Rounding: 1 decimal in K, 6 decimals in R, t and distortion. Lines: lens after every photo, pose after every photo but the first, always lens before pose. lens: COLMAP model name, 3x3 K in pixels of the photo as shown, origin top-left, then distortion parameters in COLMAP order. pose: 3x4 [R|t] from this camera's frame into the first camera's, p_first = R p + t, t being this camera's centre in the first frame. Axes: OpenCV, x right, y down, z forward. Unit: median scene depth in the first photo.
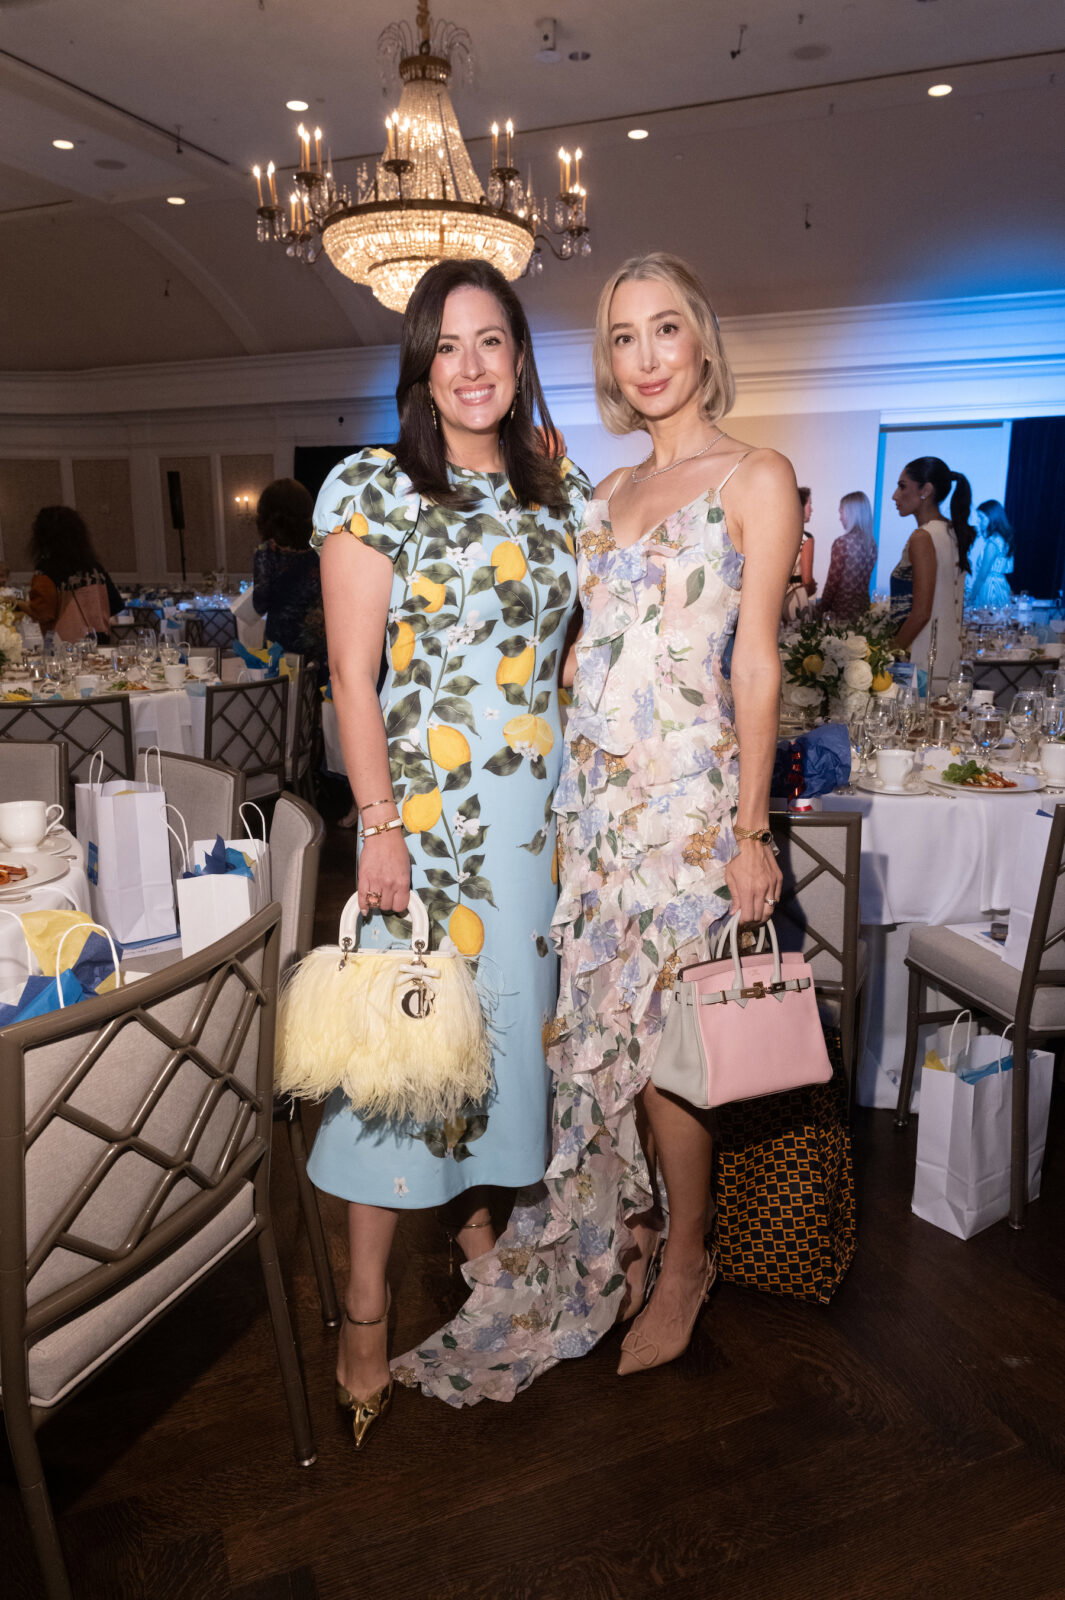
lens RADIAL K [[1078.2, 0, 534.4], [0, 1078.2, 808.7], [0, 0, 1]] dist [0.007439, -0.000396]
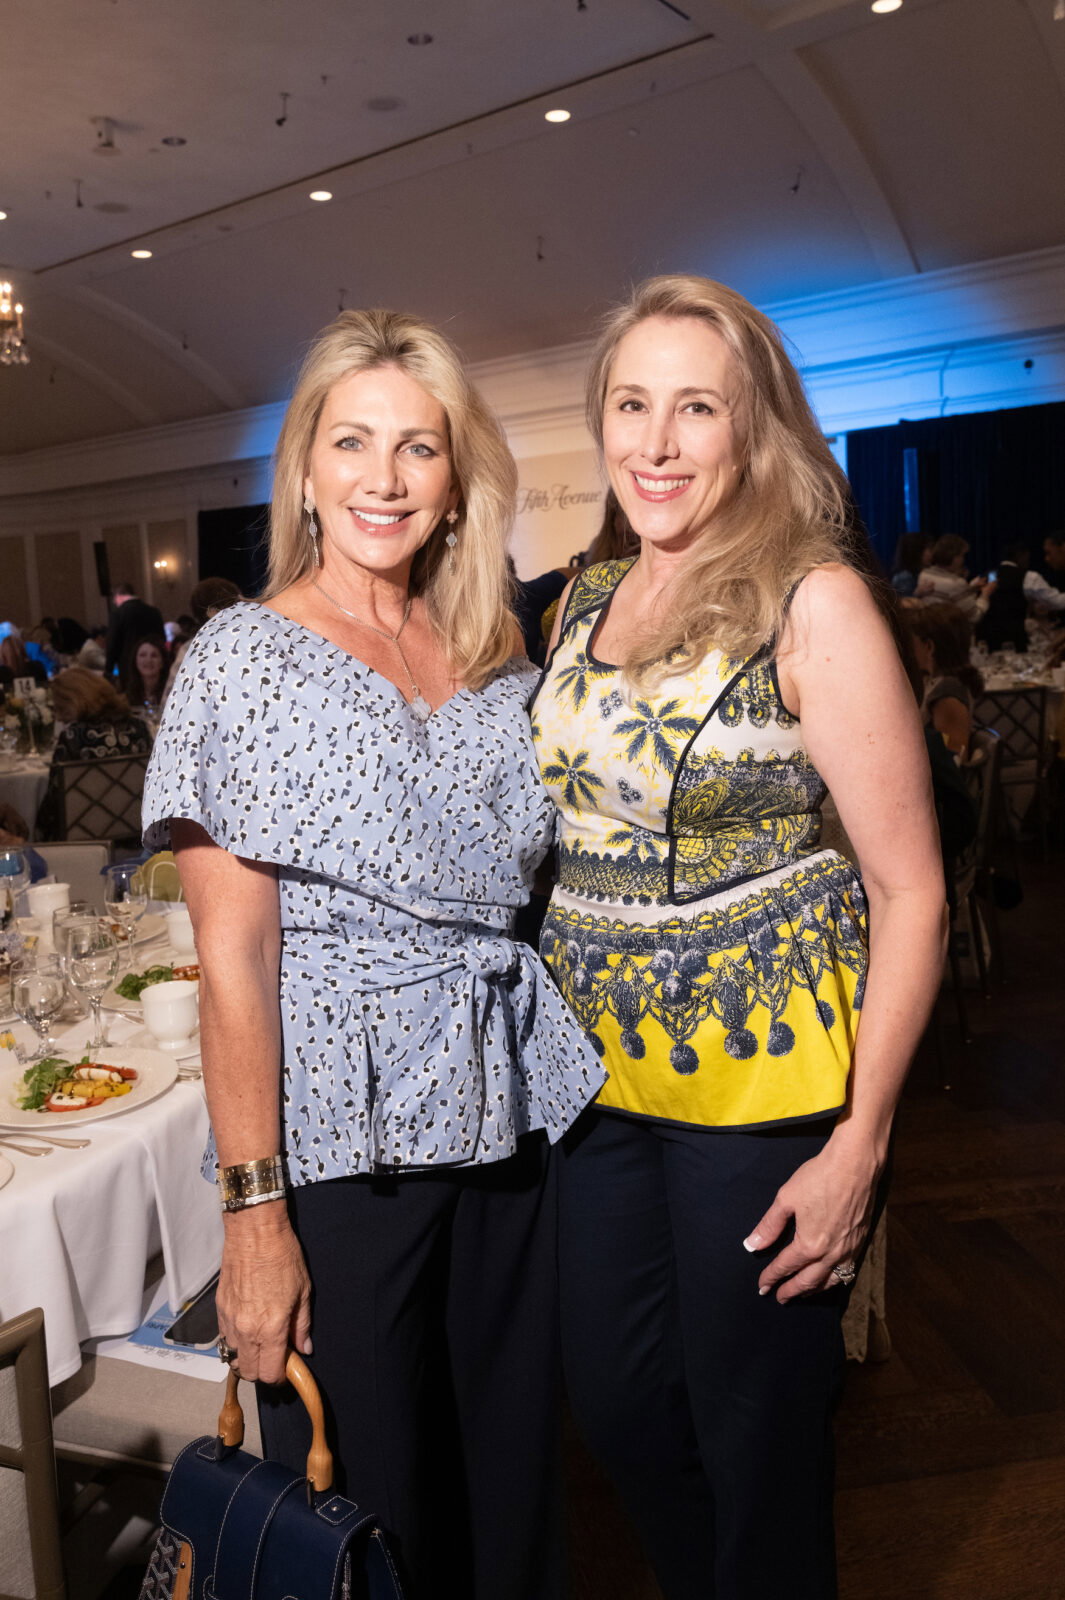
lens RADIAL K [[1121.8, 0, 531.3], [0, 1121.8, 792.1], [0, 0, 1]] dist [-0.000445, 0.000448]
pose [[0.978194, -0.025530, -0.206120, 0.326947], [0.019437, 0.999314, -0.031532, -0.036491], [0.206783, 0.026838, 0.978019, 0.047787]]
